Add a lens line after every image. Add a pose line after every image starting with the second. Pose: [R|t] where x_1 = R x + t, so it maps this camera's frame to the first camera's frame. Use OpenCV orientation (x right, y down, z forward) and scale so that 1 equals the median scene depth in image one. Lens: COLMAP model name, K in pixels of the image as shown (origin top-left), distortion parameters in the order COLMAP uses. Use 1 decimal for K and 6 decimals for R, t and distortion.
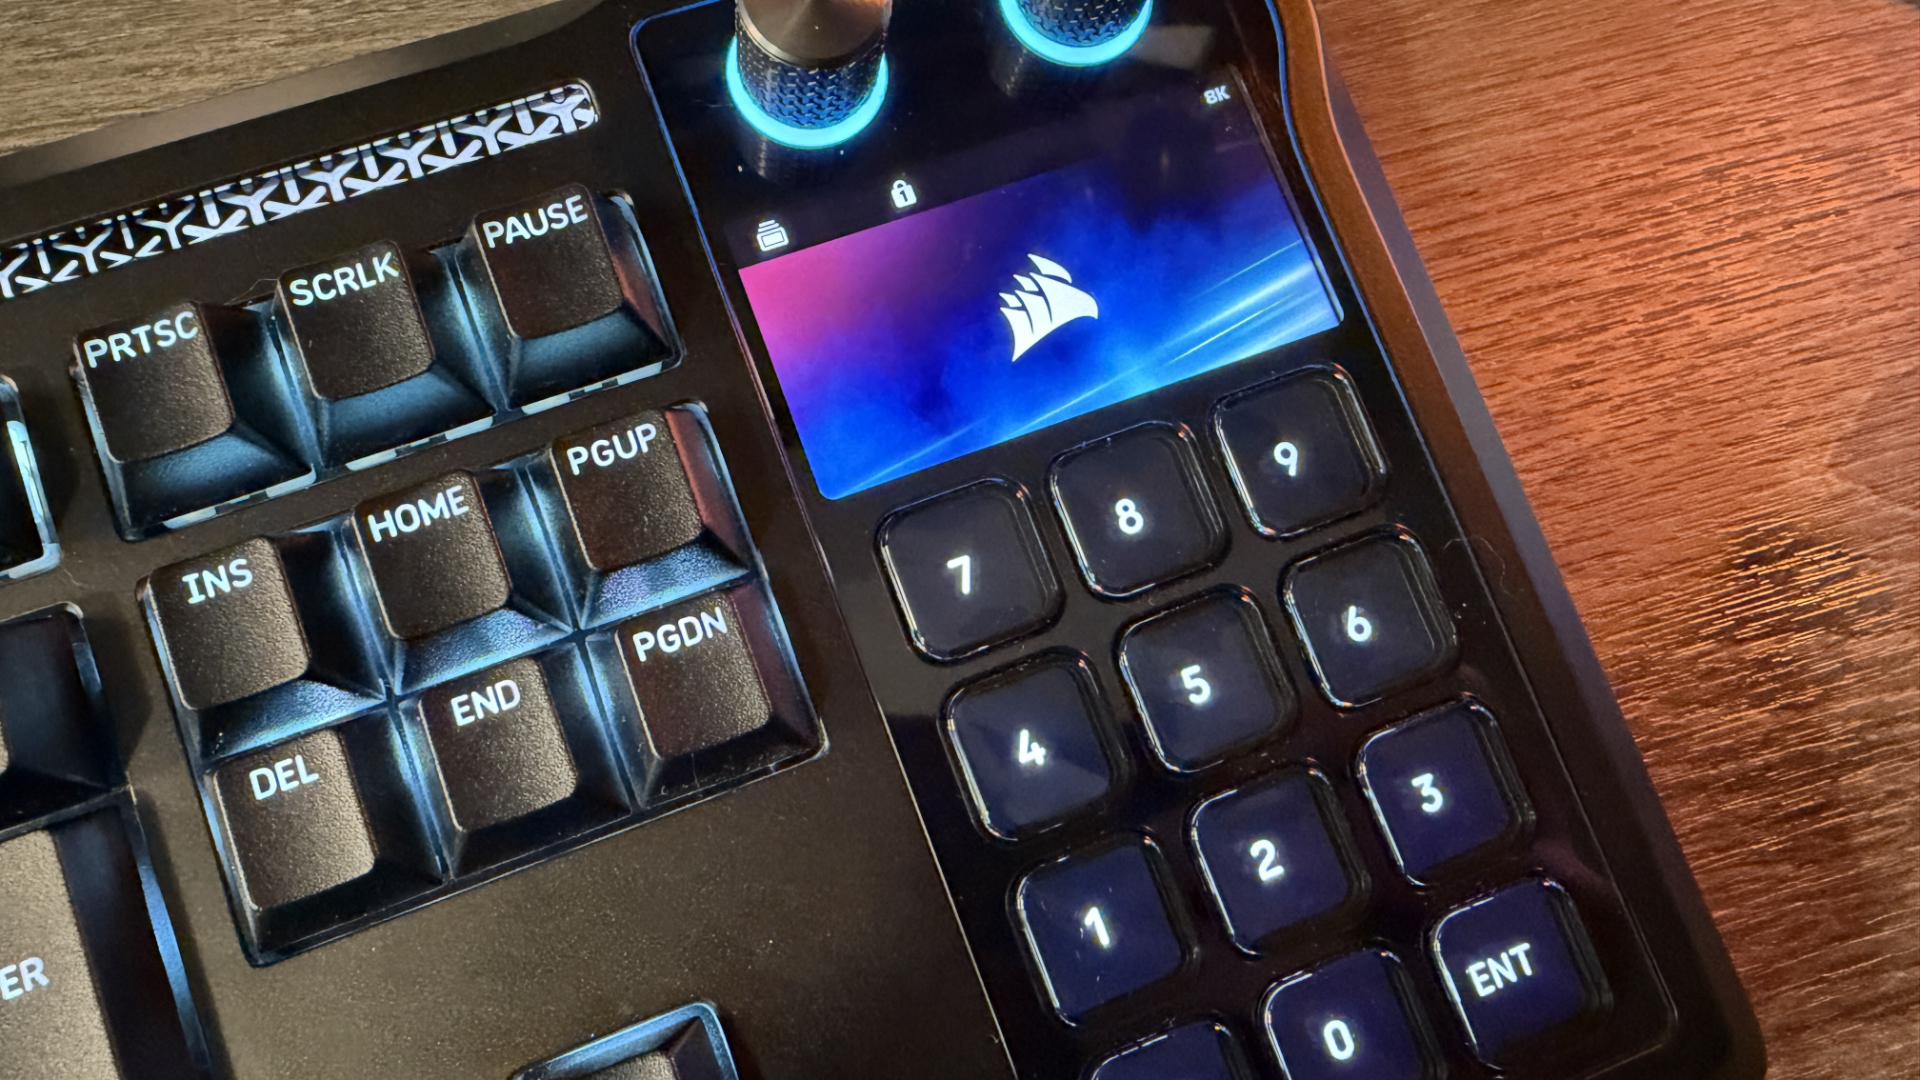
lens RADIAL K [[1600.0, 0, 960.0], [0, 1600.0, 540.0], [0, 0, 1]] dist [-0.013784, -0.018973]
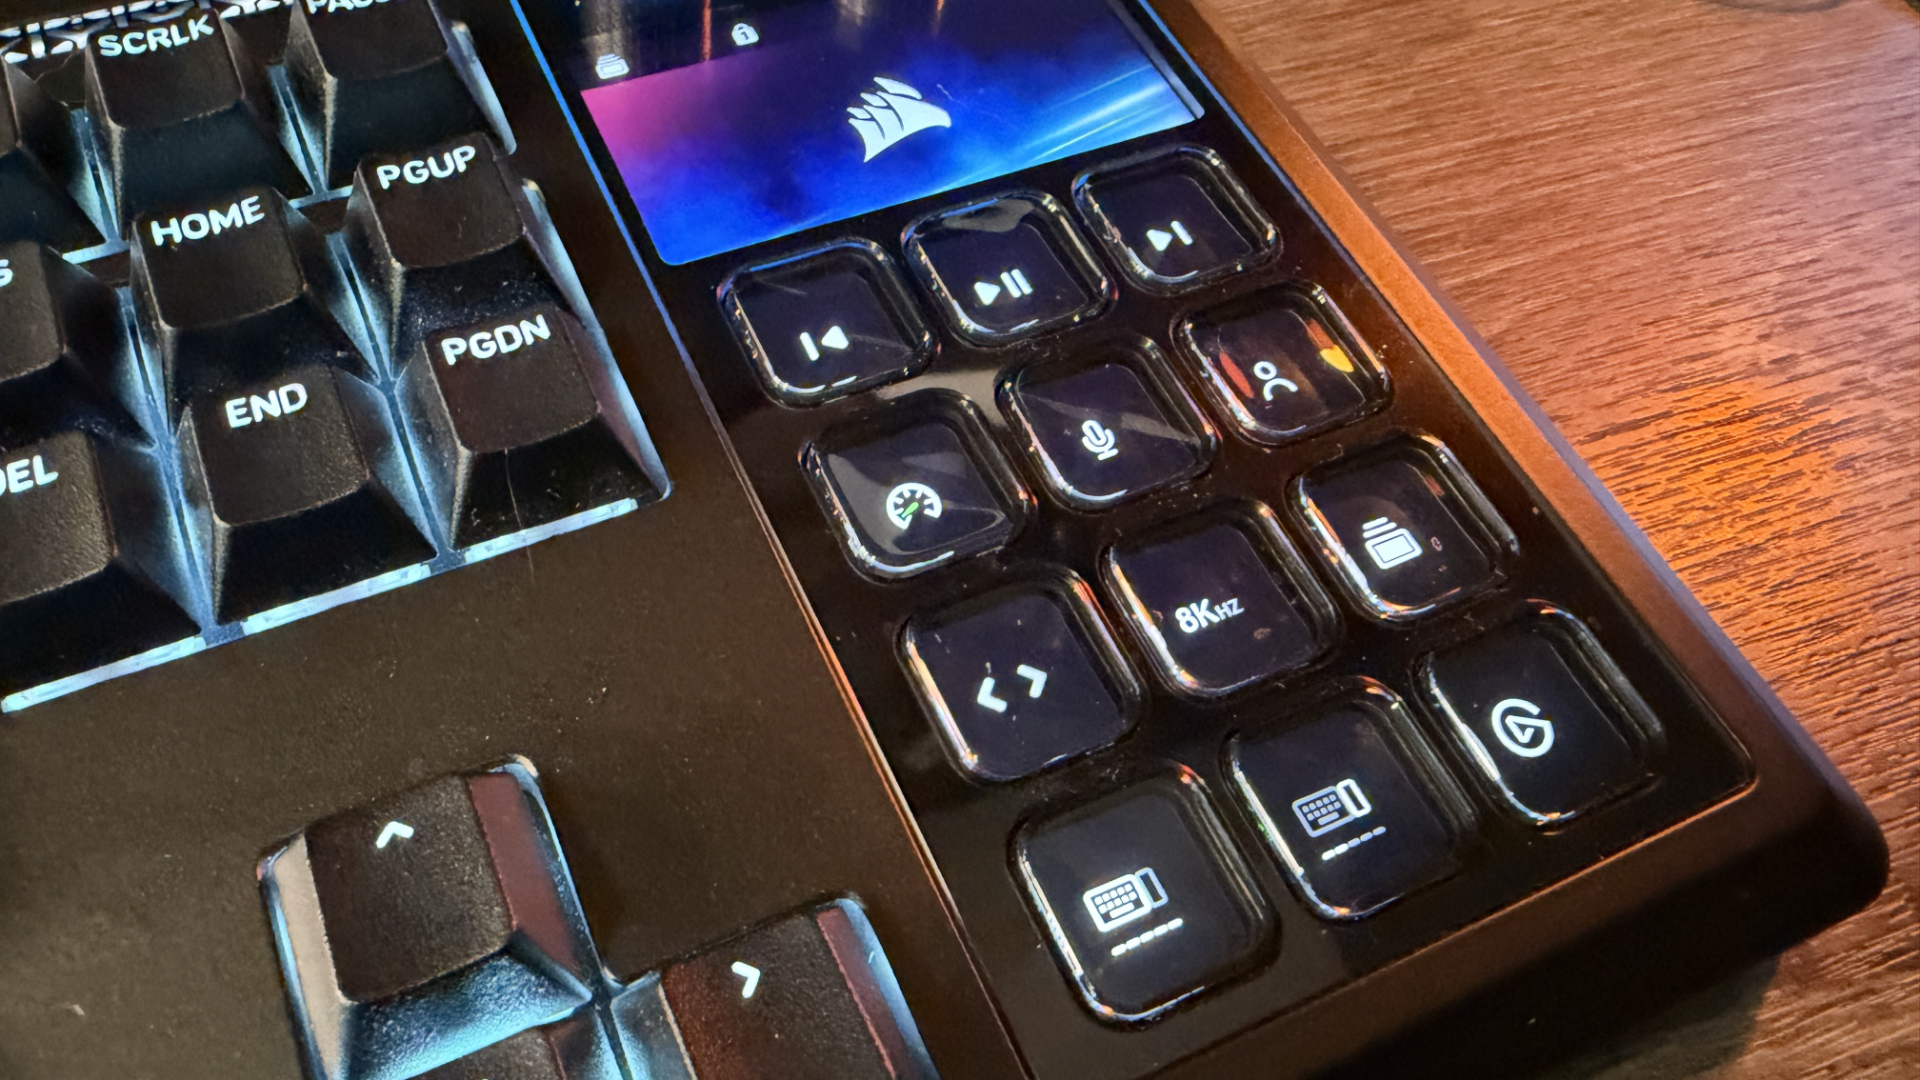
lens RADIAL K [[1600.0, 0, 960.0], [0, 1600.0, 540.0], [0, 0, 1]] dist [-0.013784, -0.018973]
pose [[0.995333, -0.092575, 0.027250, 0.046427], [0.095678, 0.909850, -0.403757, 0.532959], [0.012584, 0.404479, 0.914460, 0.231771]]
